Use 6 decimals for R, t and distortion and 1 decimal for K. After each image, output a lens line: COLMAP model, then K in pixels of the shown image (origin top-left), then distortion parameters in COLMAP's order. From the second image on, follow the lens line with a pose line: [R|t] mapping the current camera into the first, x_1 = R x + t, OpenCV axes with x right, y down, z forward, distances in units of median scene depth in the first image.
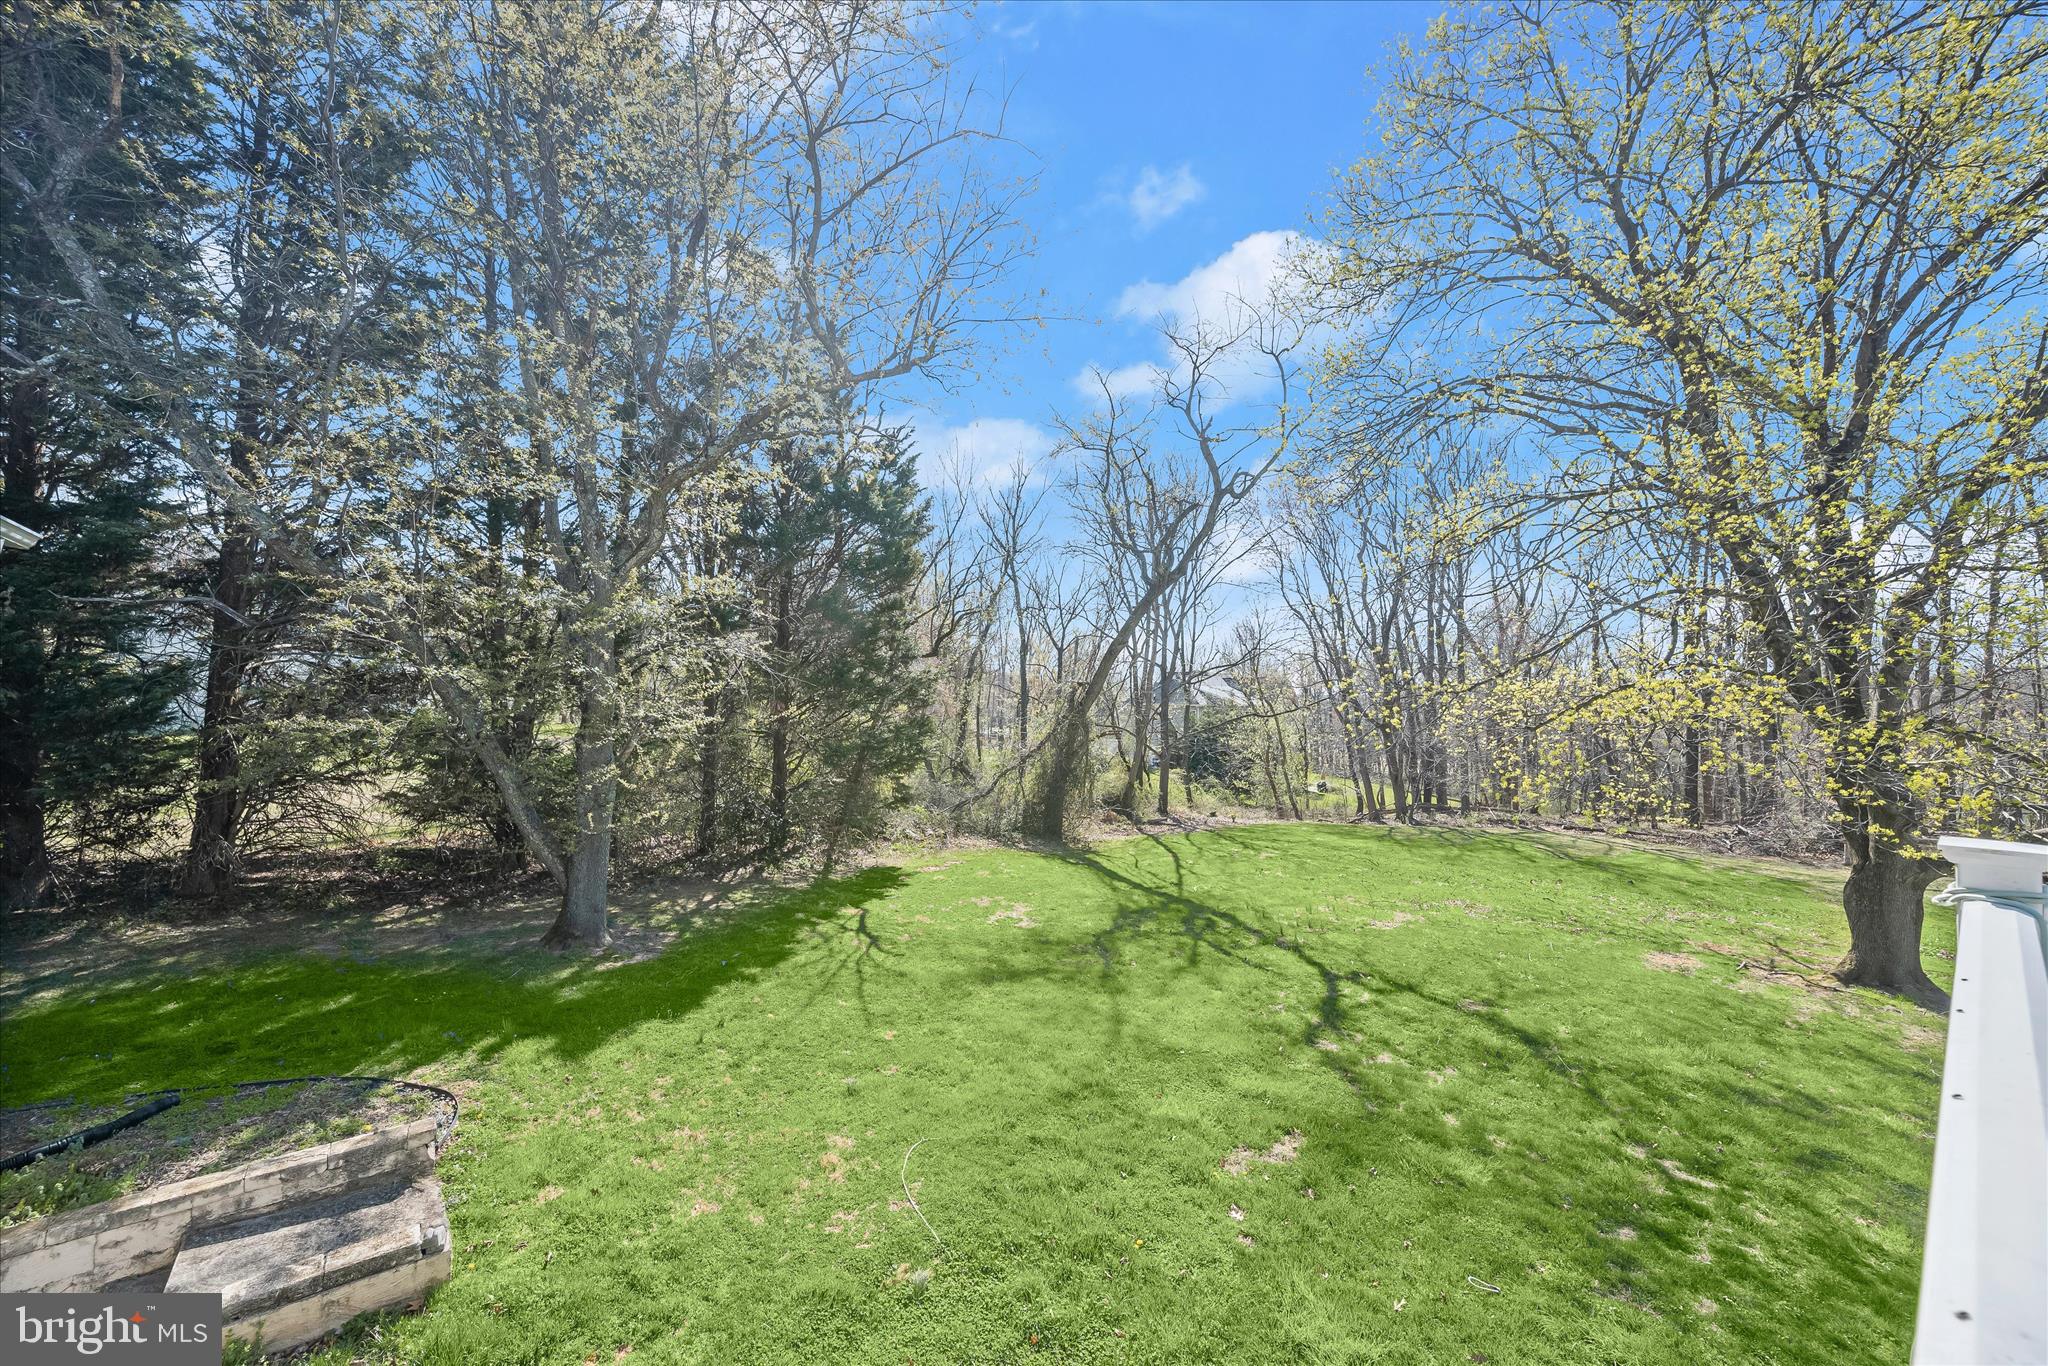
lens RADIAL K [[849.5, 0, 1027.9], [0, 849.5, 682.7], [0, 0, 1]] dist [0.001421, 0.000362]
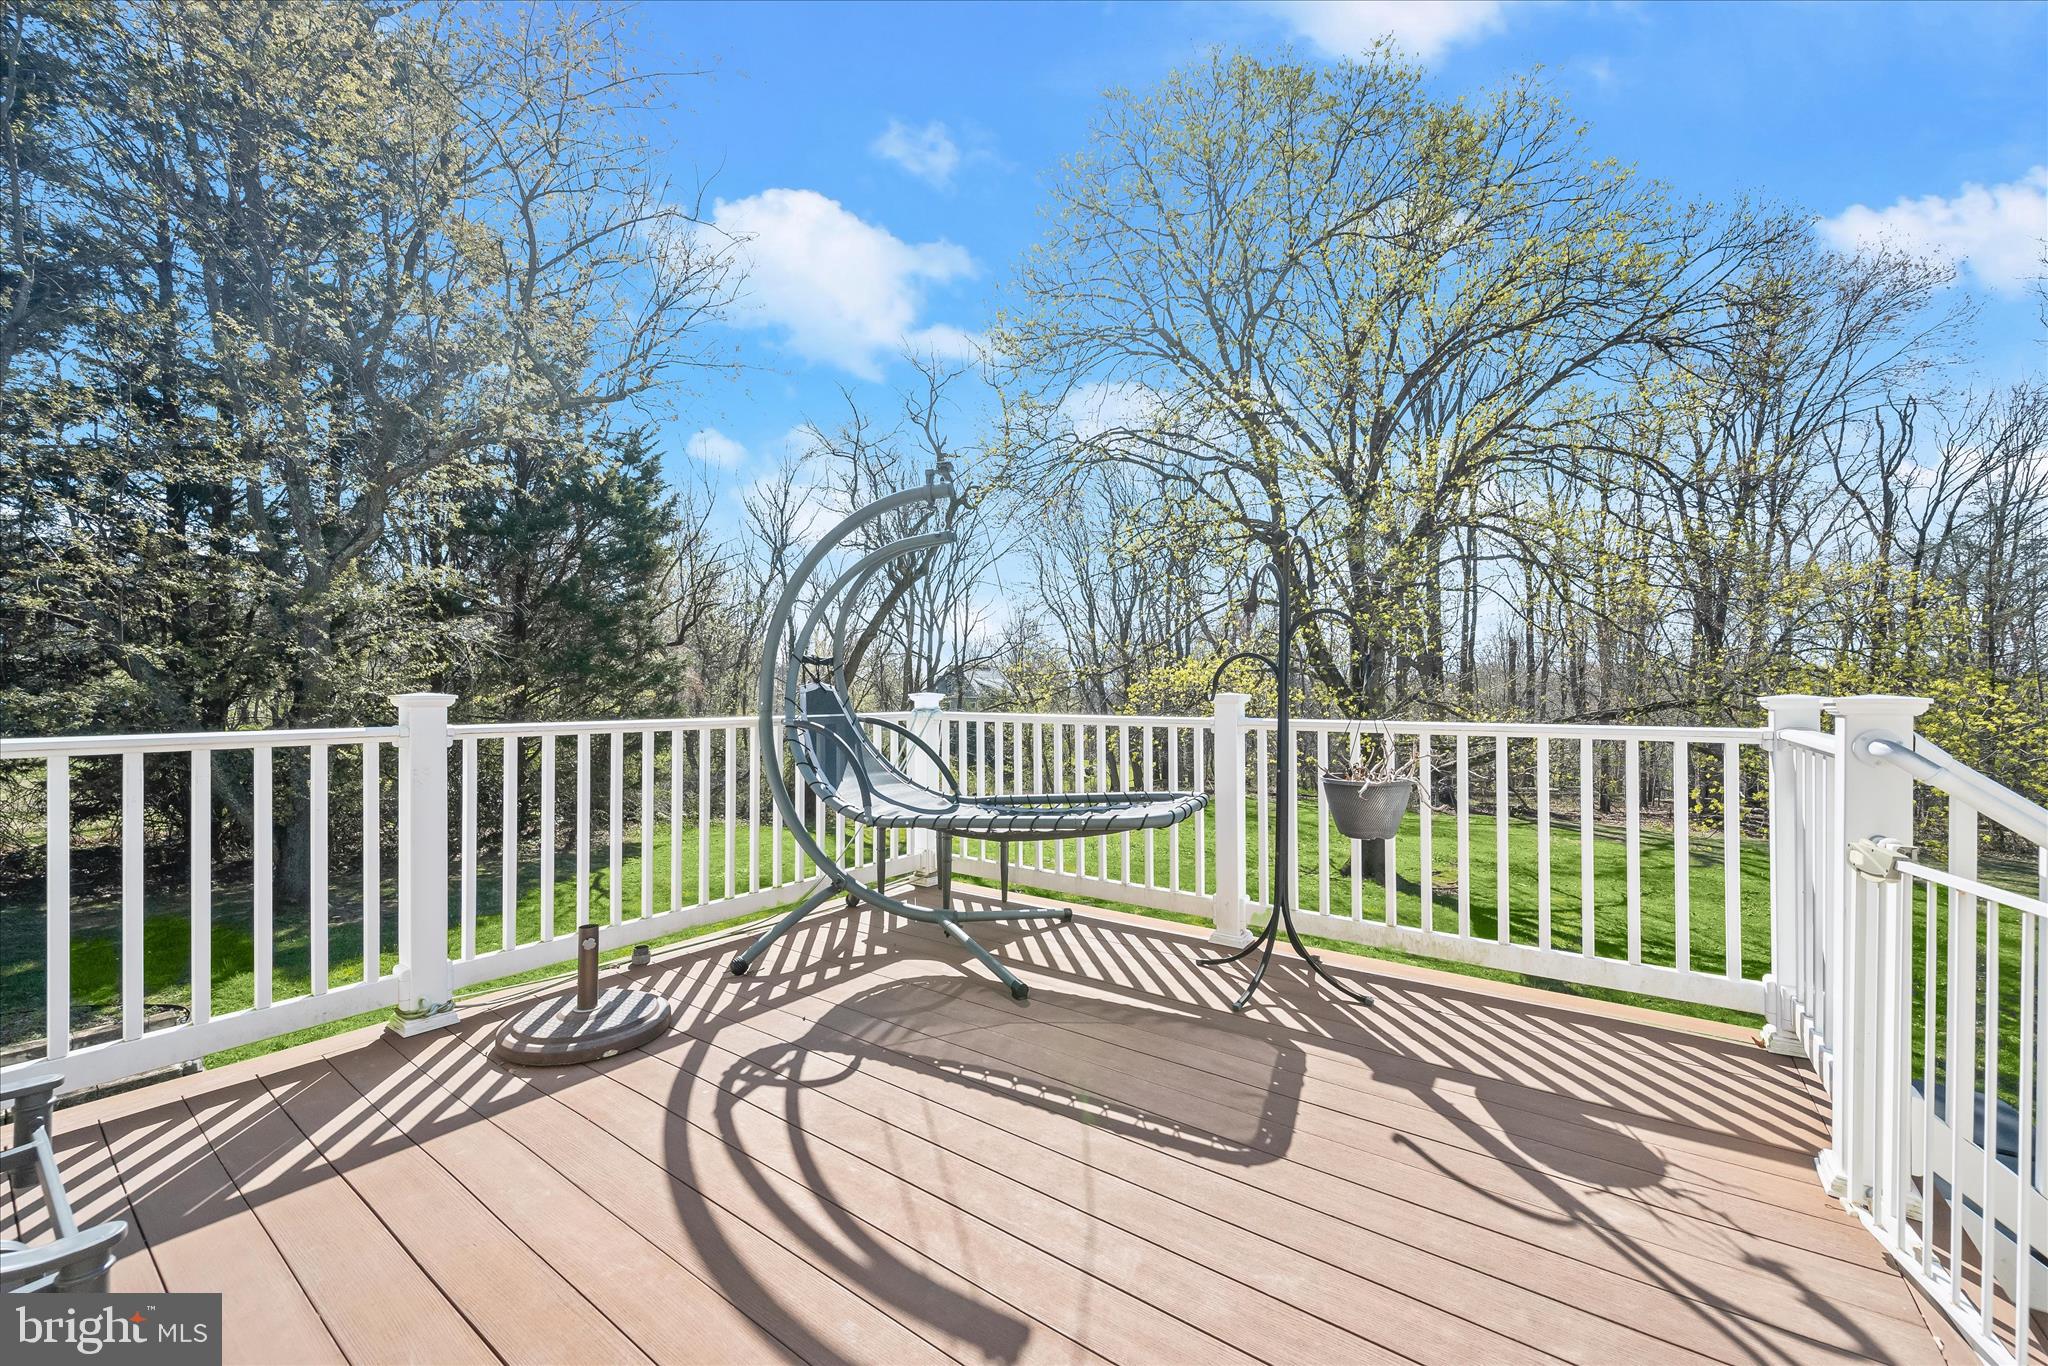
lens RADIAL K [[813.2, 0, 1019.1], [0, 813.2, 688.4], [0, 0, 1]] dist [0.001277, 0.000298]
pose [[0.966813, -0.003964, 0.255454, 0.048587], [-0.000366, 0.999857, 0.016900, 0.007920], [-0.255484, -0.016432, 0.966674, -0.116224]]
